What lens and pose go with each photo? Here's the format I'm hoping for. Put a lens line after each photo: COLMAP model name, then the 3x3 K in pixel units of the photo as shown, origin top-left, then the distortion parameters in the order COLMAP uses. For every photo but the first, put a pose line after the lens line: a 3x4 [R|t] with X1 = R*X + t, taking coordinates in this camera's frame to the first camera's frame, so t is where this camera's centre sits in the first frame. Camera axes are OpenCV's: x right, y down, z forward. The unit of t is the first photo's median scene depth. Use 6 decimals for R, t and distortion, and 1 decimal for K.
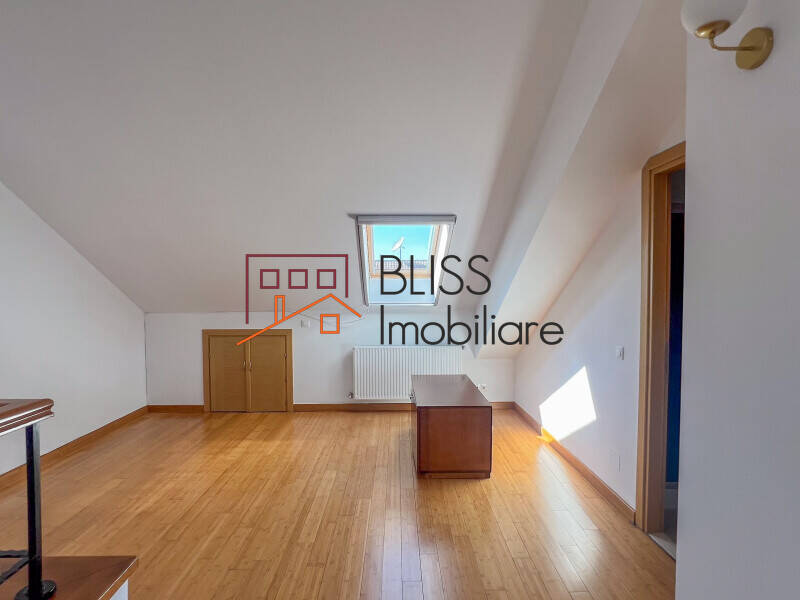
lens RADIAL K [[439.6, 0, 399.0], [0, 439.6, 298.3], [0, 0, 1]] dist [0.001605, 0.001133]
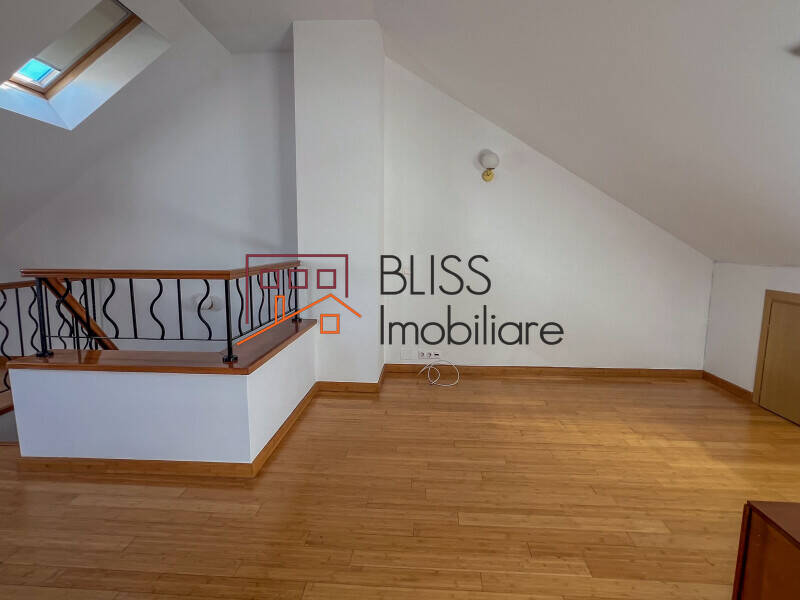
lens RADIAL K [[439.6, 0, 400.9], [0, 439.6, 301.0], [0, 0, 1]] dist [0.001605, 0.001133]
pose [[-0.066922, 0.138403, -0.988112, 0.384199], [-0.028643, 0.989658, 0.140559, 0.008805], [0.997347, 0.037709, -0.062266, 0.597474]]
